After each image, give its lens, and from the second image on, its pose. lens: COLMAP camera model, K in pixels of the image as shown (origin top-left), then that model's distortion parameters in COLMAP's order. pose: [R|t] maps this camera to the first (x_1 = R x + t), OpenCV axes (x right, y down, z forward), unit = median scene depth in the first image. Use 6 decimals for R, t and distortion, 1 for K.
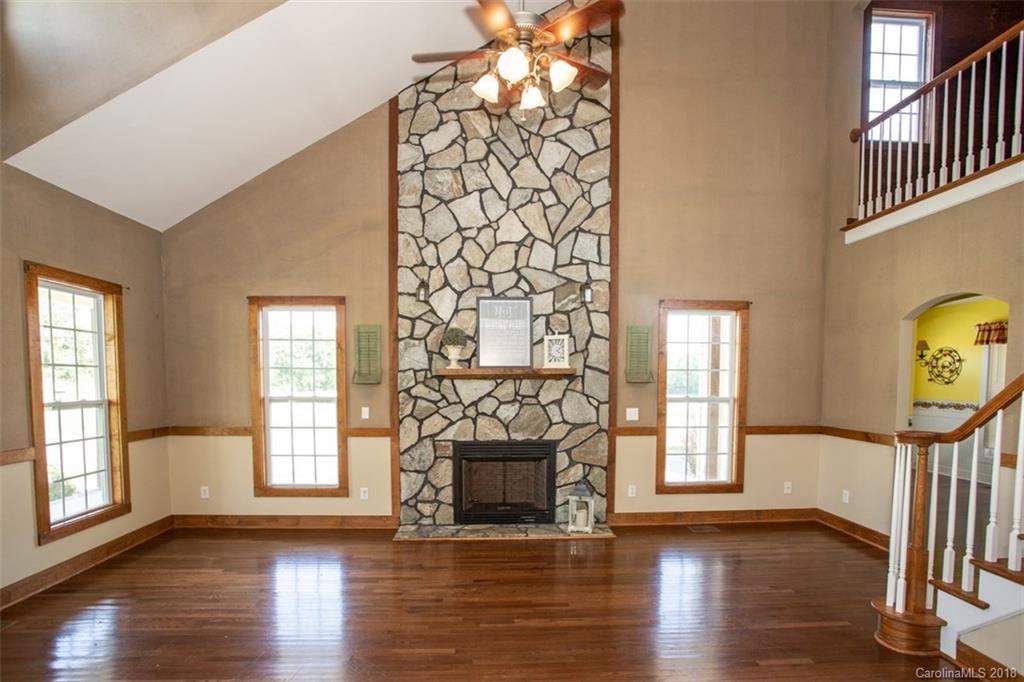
lens RADIAL K [[527.4, 0, 506.8], [0, 527.4, 411.2], [0, 0, 1]] dist [-0.065818, 0.027714]
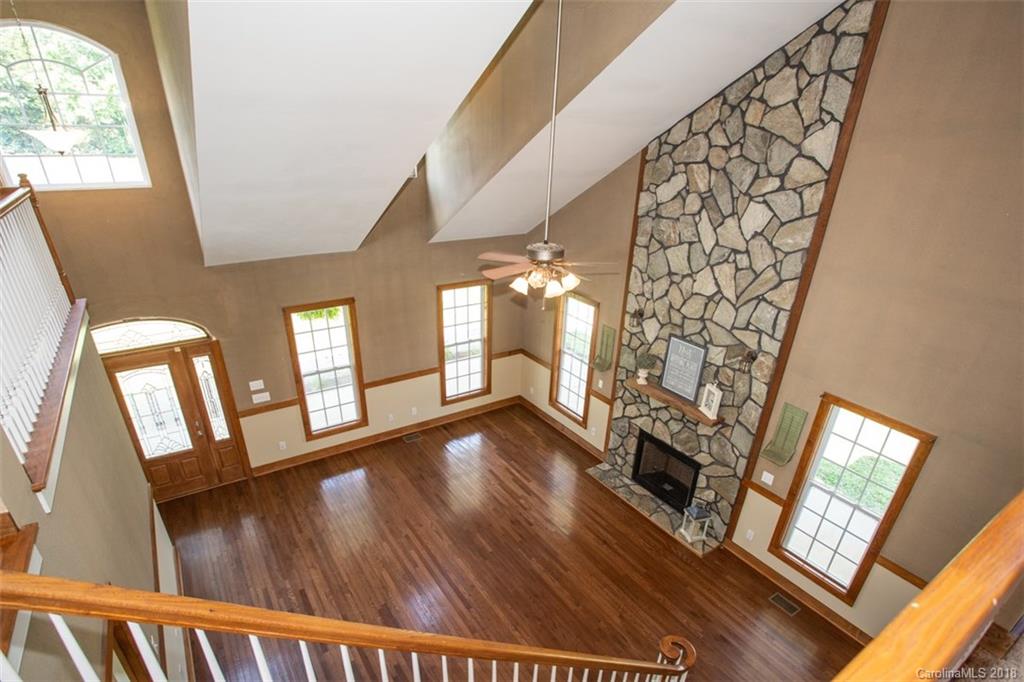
lens RADIAL K [[520.1, 0, 509.8], [0, 520.1, 414.8], [0, 0, 1]] dist [-0.065885, 0.024986]
pose [[0.514875, 0.422782, -0.745761, 0.711195], [-0.076847, 0.889190, 0.451038, -0.552634], [0.853814, -0.174919, 0.490312, 0.073014]]
